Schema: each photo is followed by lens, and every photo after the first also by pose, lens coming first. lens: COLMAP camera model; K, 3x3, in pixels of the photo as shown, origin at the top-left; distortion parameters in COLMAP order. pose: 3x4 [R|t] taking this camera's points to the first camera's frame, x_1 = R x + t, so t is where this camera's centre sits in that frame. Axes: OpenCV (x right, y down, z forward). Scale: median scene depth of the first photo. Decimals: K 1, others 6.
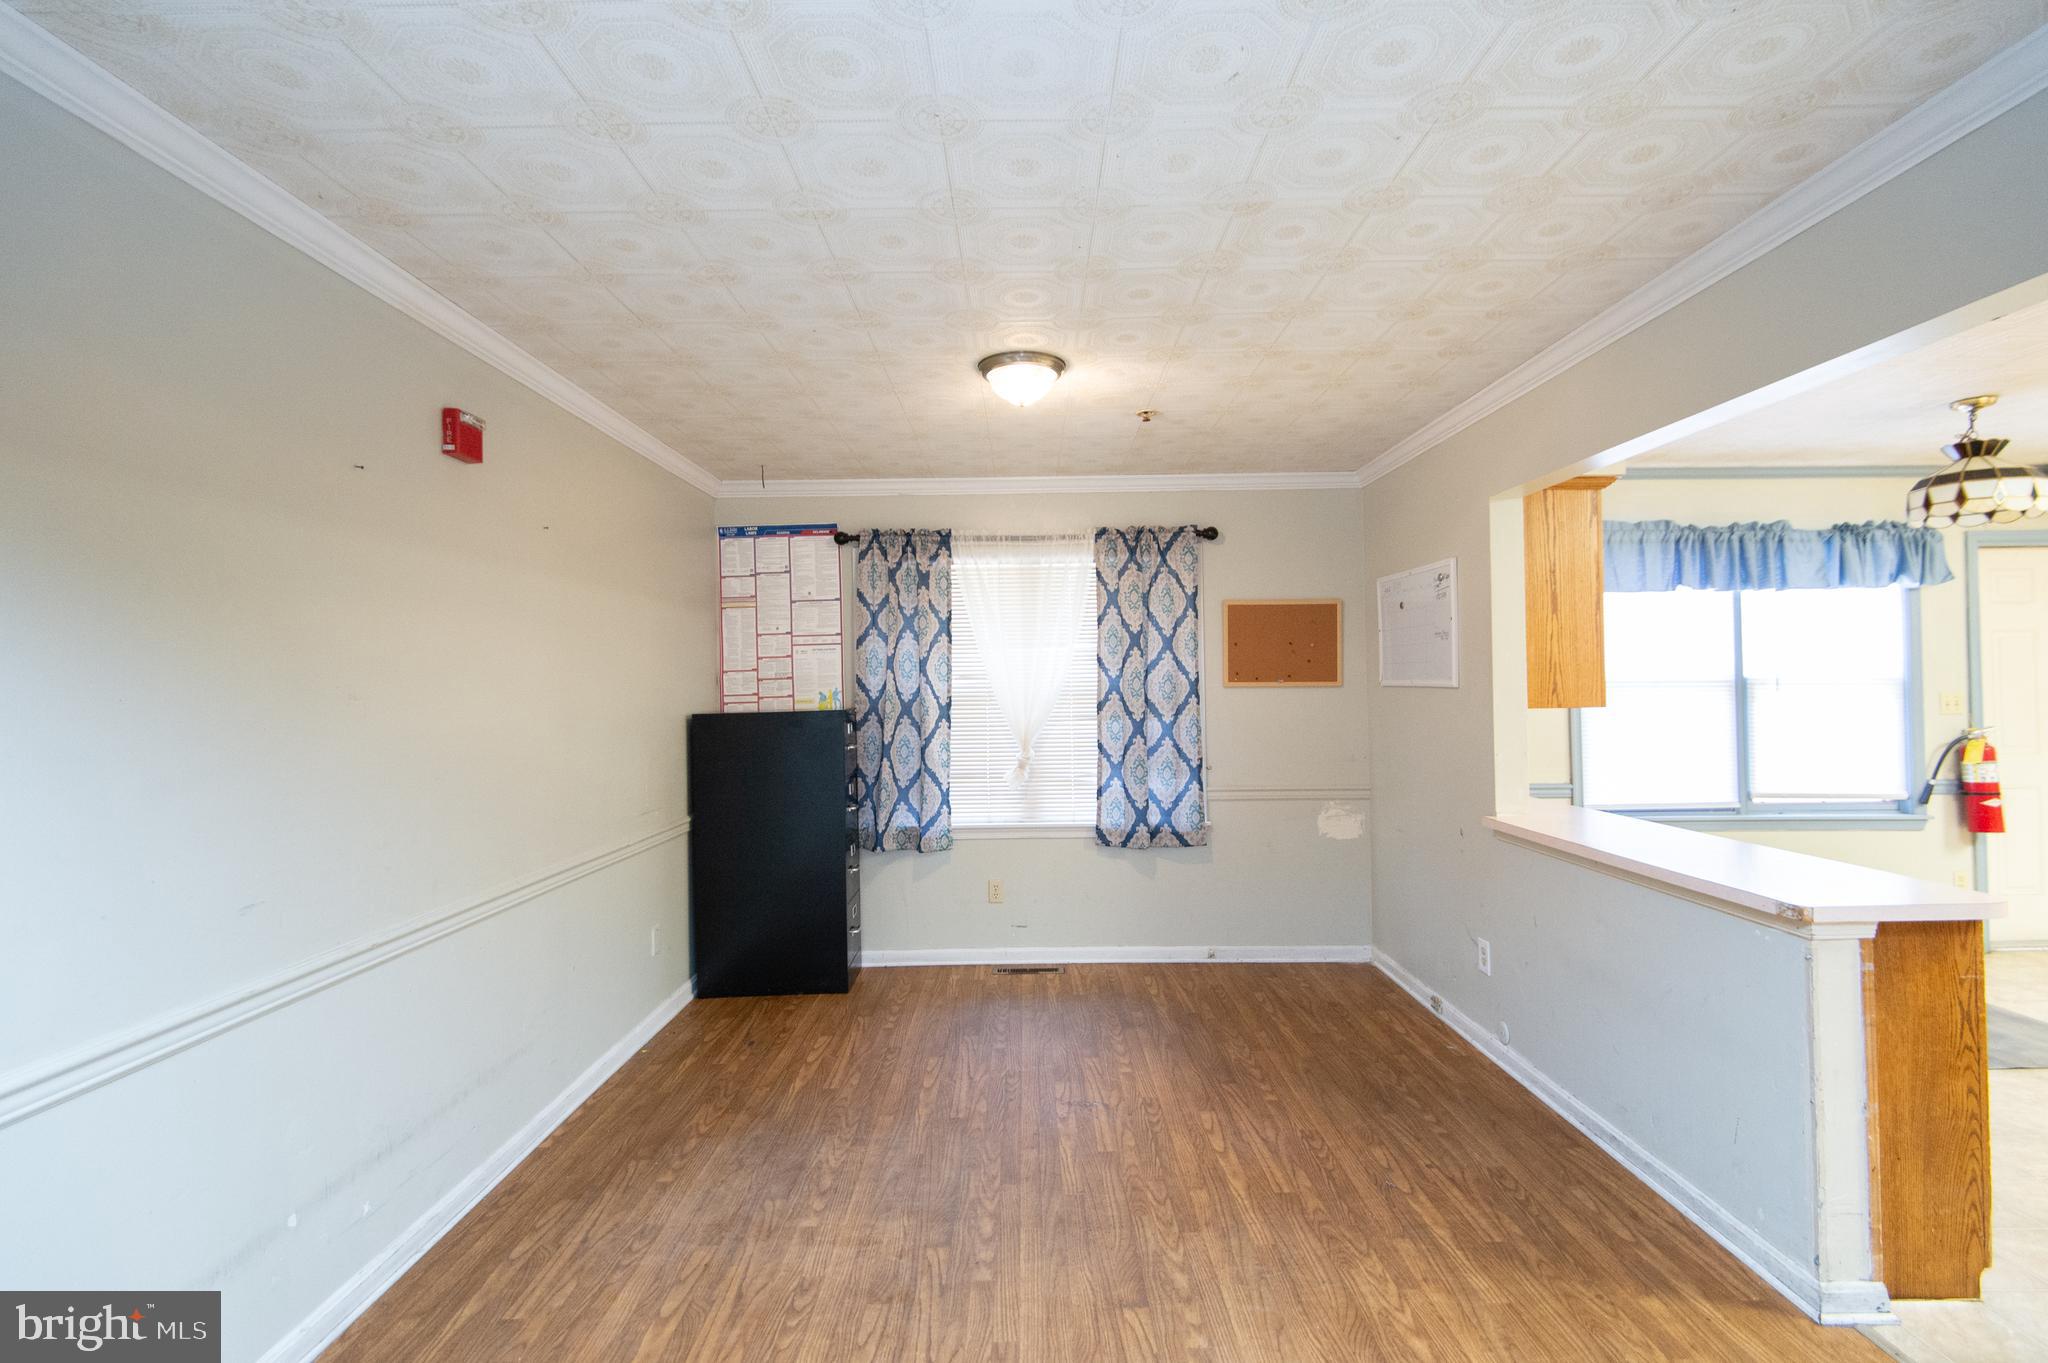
lens RADIAL K [[950.1, 0, 1030.8], [0, 950.1, 683.0], [0, 0, 1]] dist [-0.001853, -0.000818]
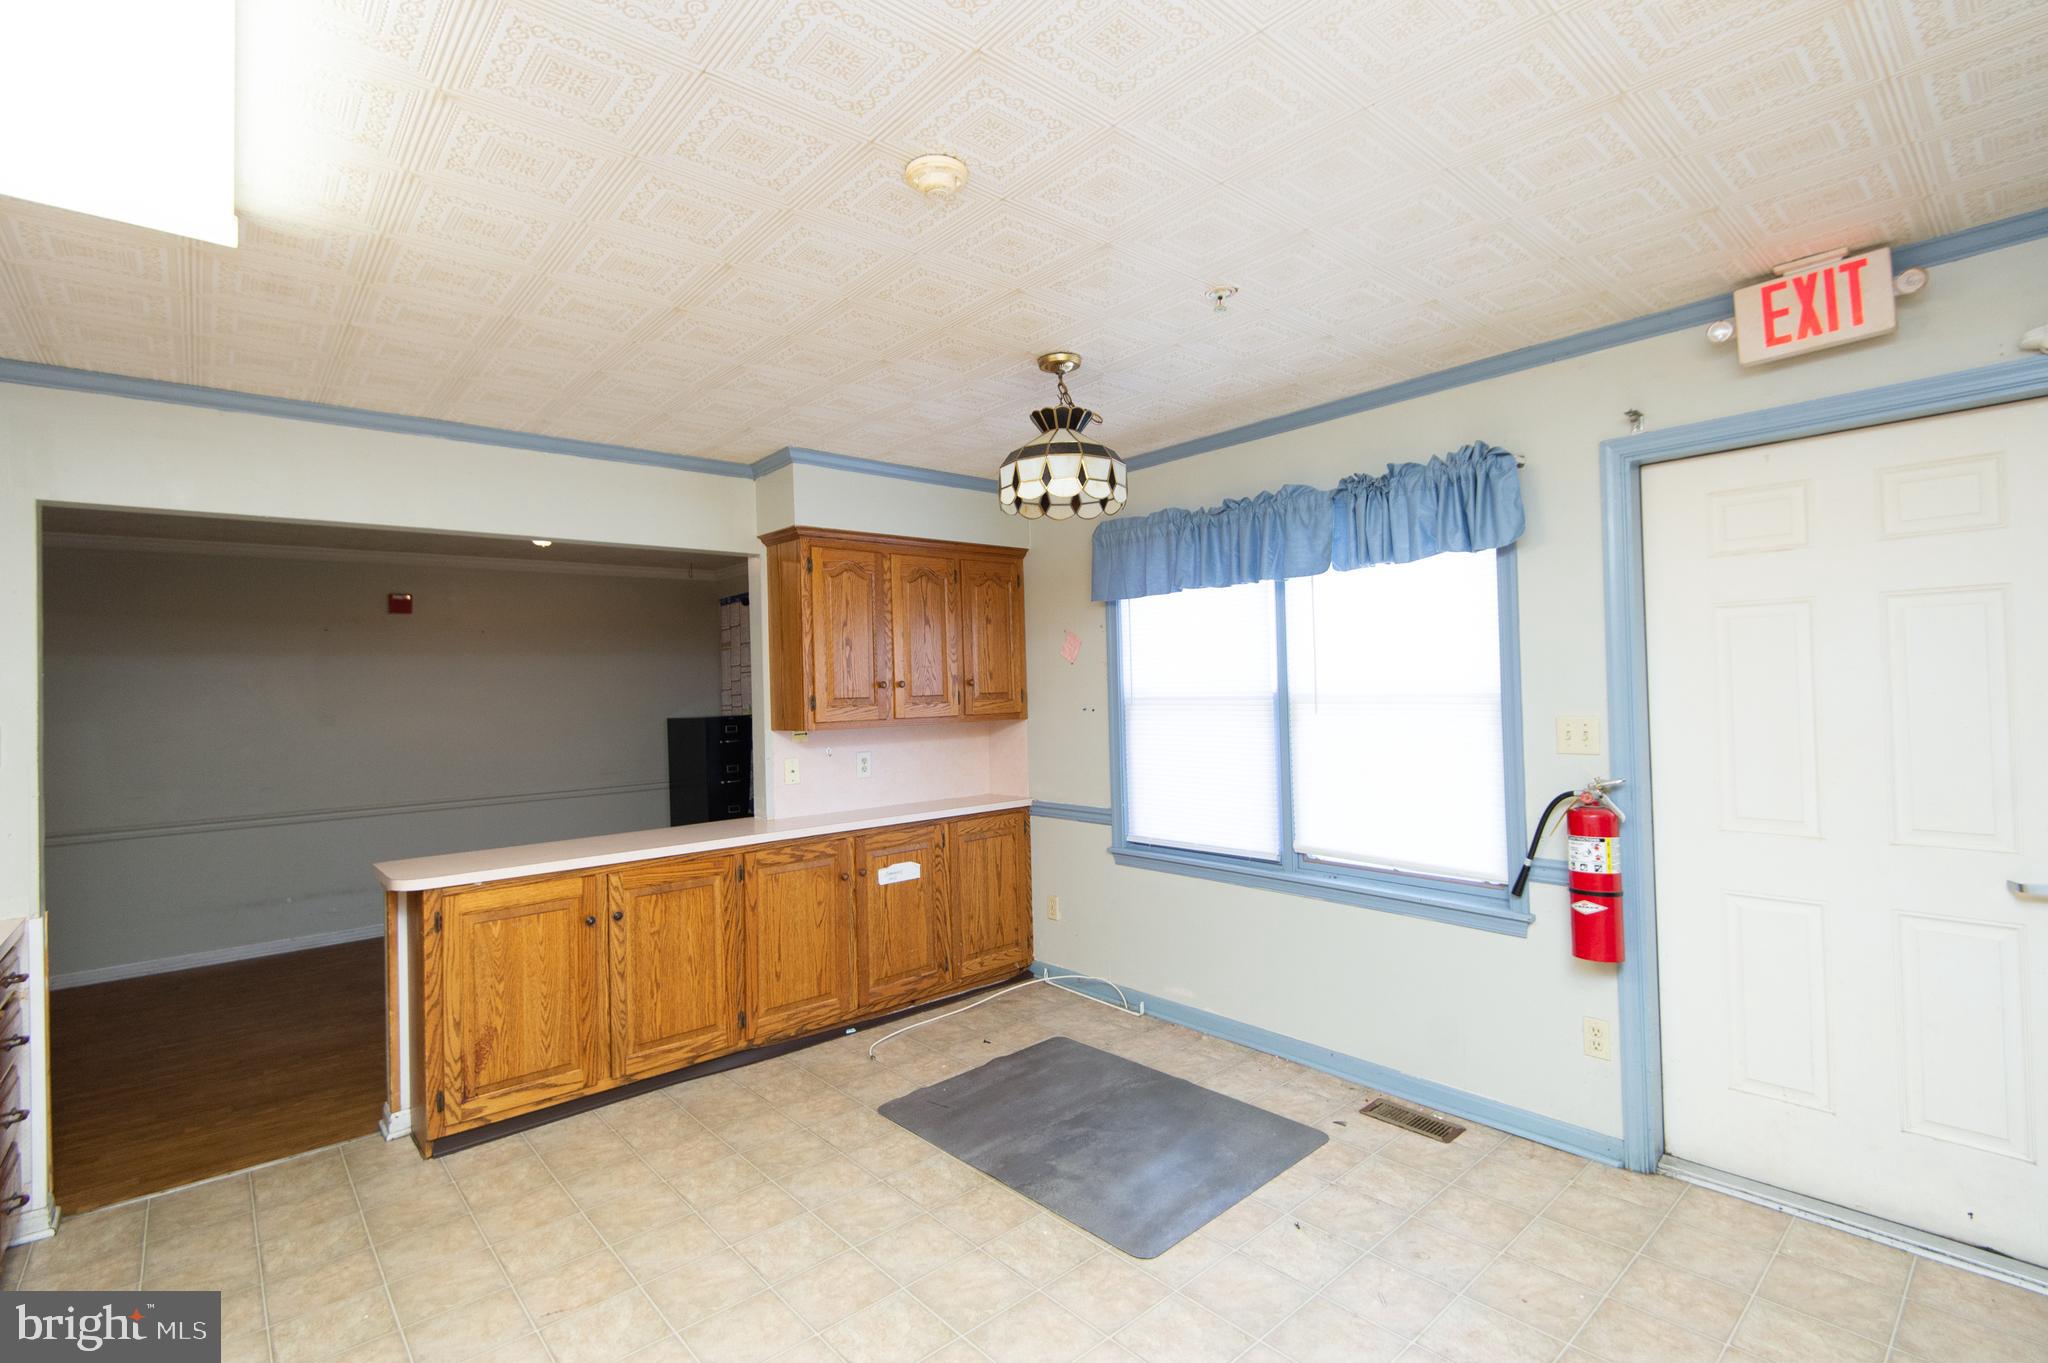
lens RADIAL K [[924.5, 0, 1026.8], [0, 924.5, 674.4], [0, 0, 1]] dist [0.018852, -0.011651]
pose [[0.660215, -0.016393, -0.750898, 1.194449], [0.028115, 0.999601, 0.002896, -0.029156], [0.750550, -0.023024, 0.660412, 0.356534]]
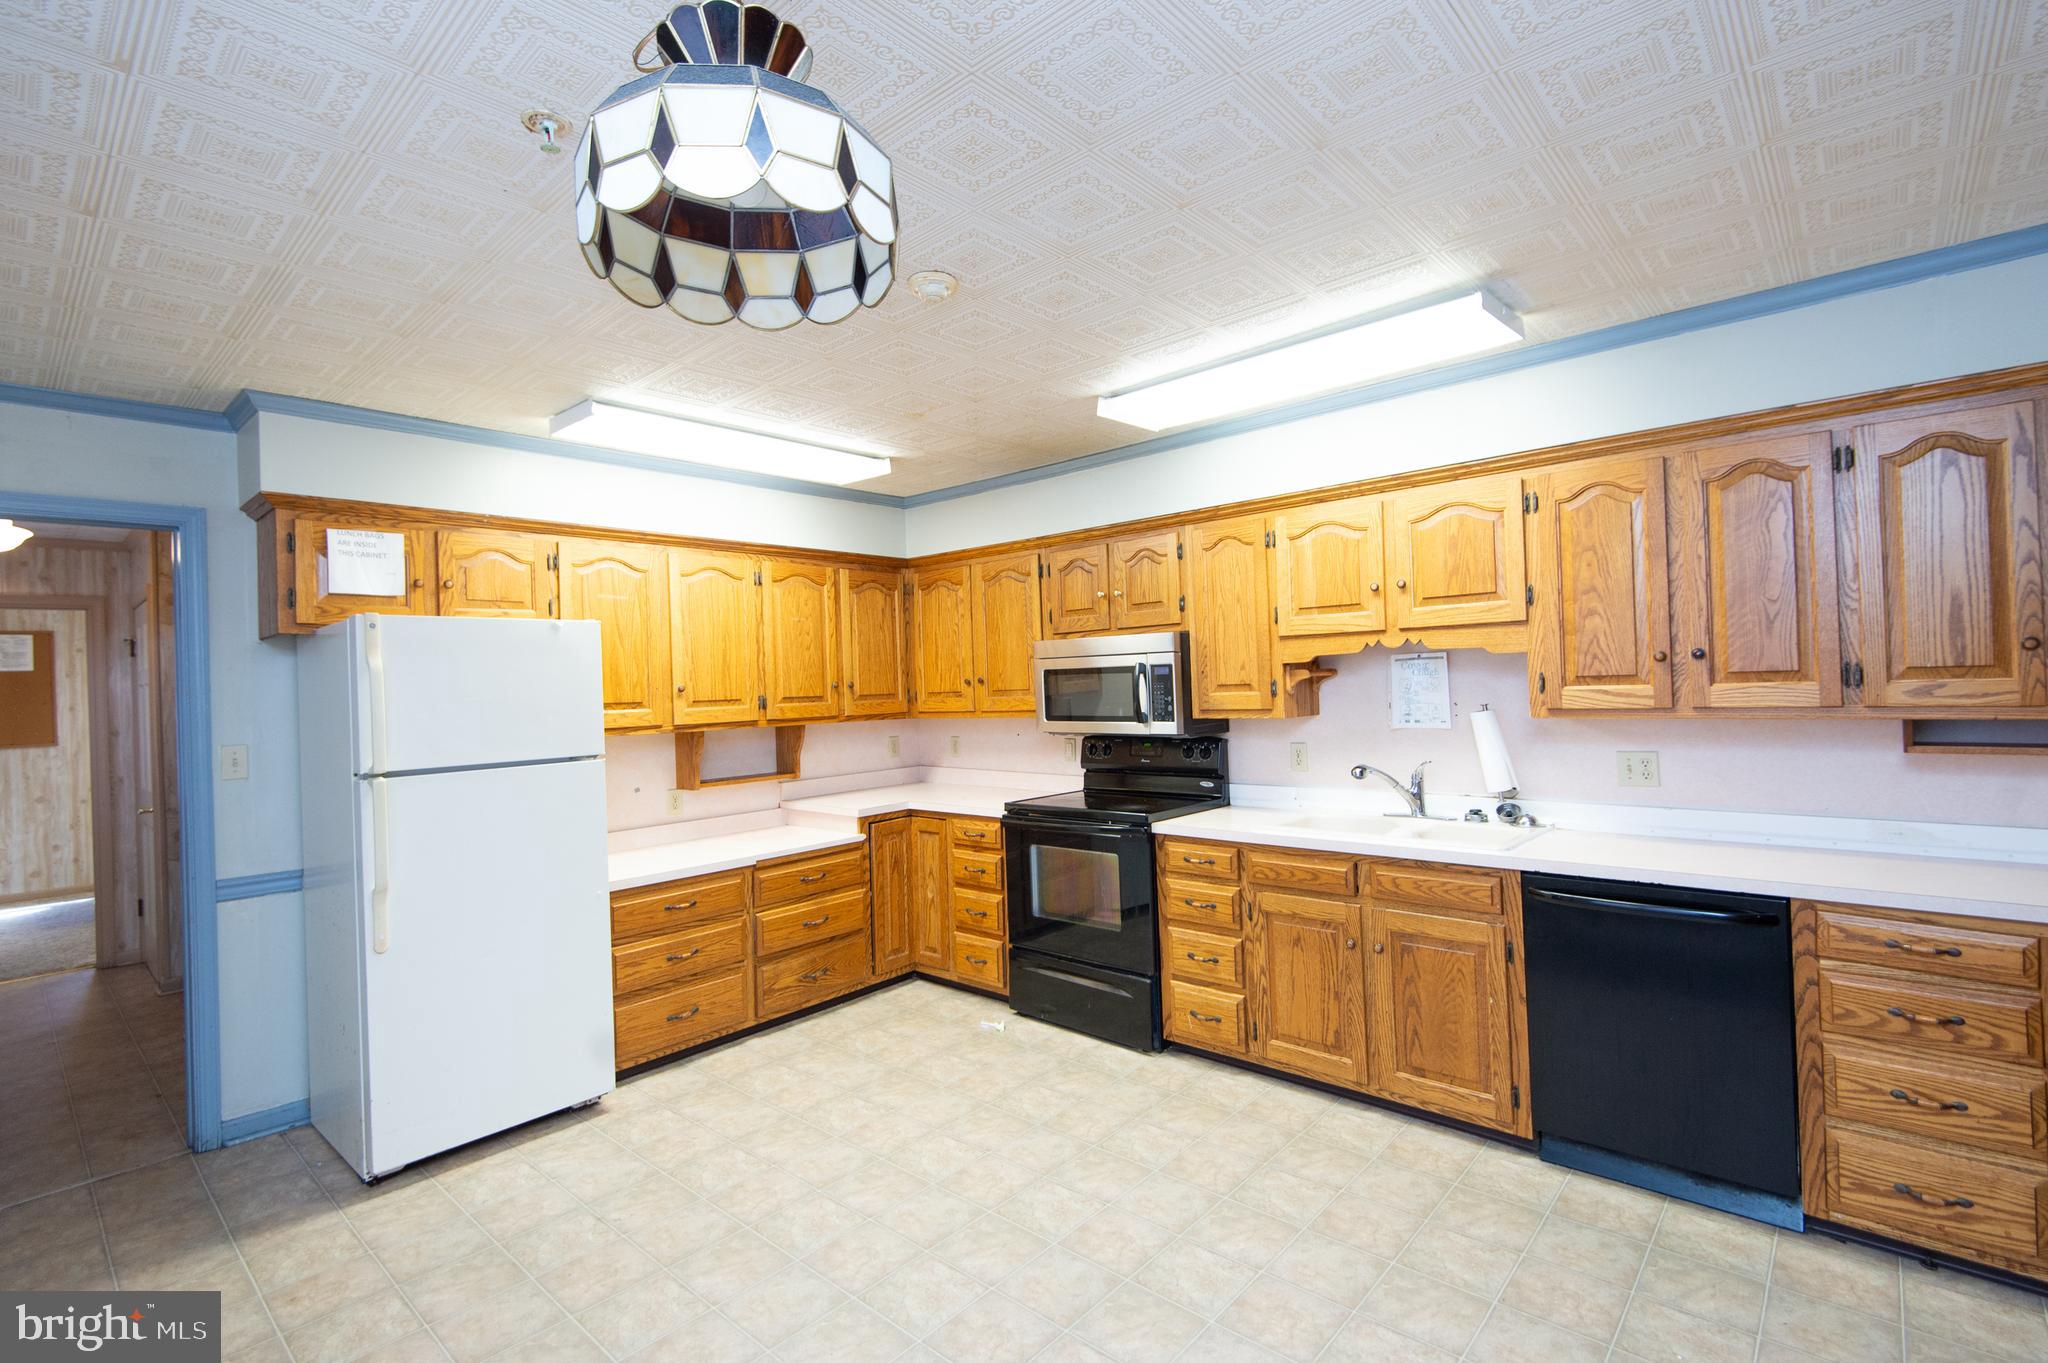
lens RADIAL K [[924.5, 0, 1022.7], [0, 924.5, 675.0], [0, 0, 1]] dist [0.018852, -0.011651]
pose [[-0.736625, 0.045154, 0.674792, 0.548094], [0.036679, 0.998967, -0.026807, -0.014584], [-0.675306, 0.005004, -0.737521, 0.901789]]
